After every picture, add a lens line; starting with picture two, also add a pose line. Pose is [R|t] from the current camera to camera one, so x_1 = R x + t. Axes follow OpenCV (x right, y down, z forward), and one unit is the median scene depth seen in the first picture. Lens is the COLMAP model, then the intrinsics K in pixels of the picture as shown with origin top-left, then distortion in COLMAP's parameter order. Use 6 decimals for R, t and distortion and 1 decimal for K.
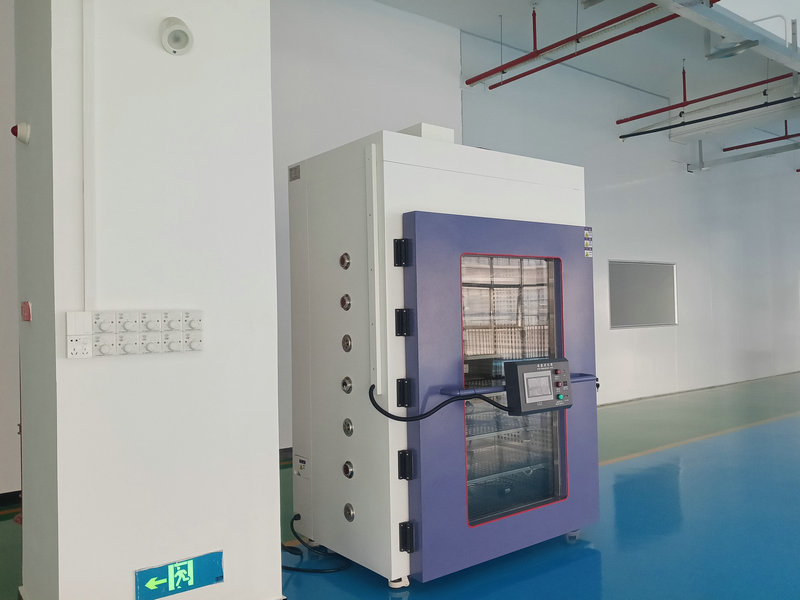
lens RADIAL K [[652.7, 0, 400.4], [0, 652.7, 301.9], [0, 0, 1]] dist [0.058316, -0.092218]
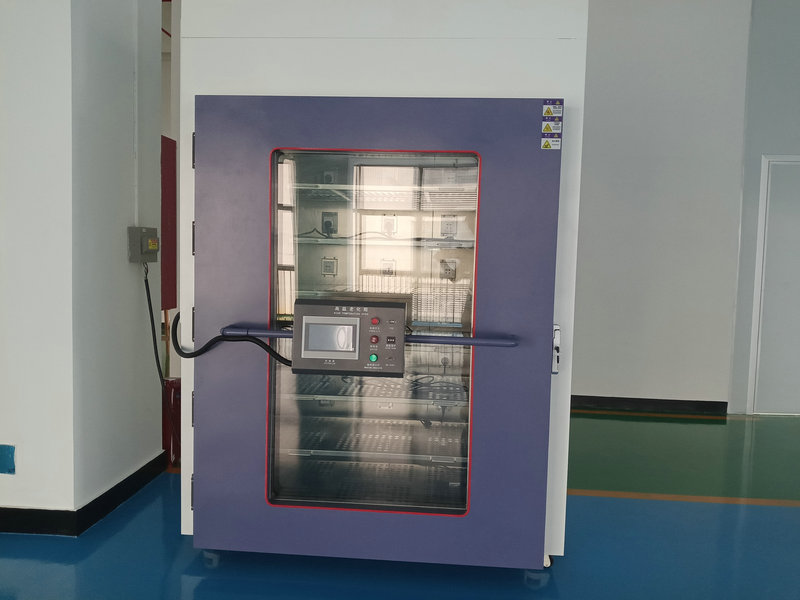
lens RADIAL K [[652.7, 0, 400.9], [0, 652.7, 294.9], [0, 0, 1]] dist [0.058316, -0.092218]
pose [[0.748905, 0.089561, -0.656597, 0.678094], [-0.033415, 0.994668, 0.097562, 0.013081], [0.661834, -0.051125, 0.747905, 0.505020]]
